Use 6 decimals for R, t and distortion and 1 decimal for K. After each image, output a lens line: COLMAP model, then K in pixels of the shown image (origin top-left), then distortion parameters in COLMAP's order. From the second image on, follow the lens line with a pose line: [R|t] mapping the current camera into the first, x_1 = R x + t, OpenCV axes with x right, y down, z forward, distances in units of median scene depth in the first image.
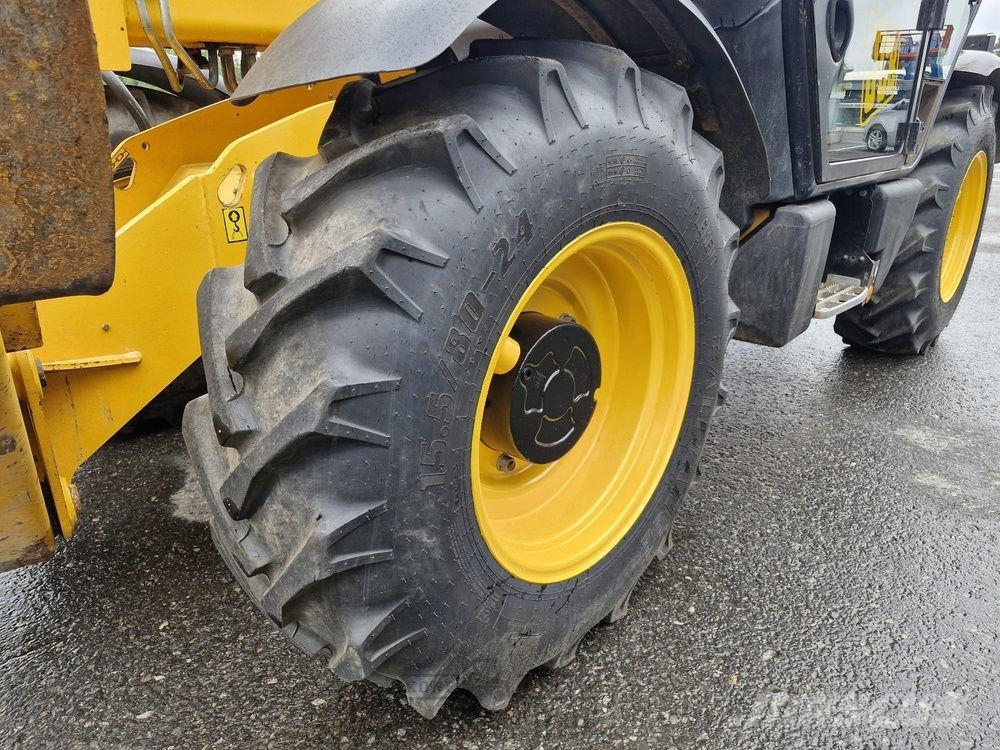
lens RADIAL K [[692.4, 0, 506.7], [0, 692.4, 373.1], [0, 0, 1]] dist [0.082459, -0.081962]
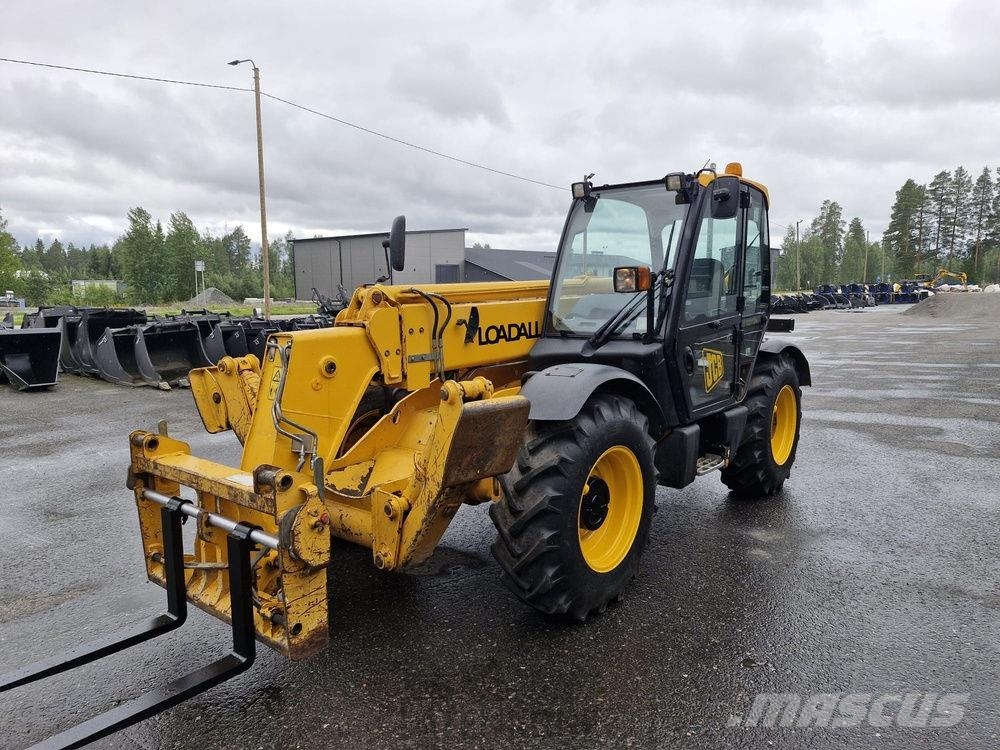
lens RADIAL K [[692.4, 0, 497.5], [0, 692.4, 375.2], [0, 0, 1]] dist [0.082459, -0.081962]
pose [[0.998376, -0.009138, 0.056226, -0.456060], [0.021289, 0.975381, -0.219495, 0.123158], [-0.052836, 0.220336, 0.973992, -1.751354]]
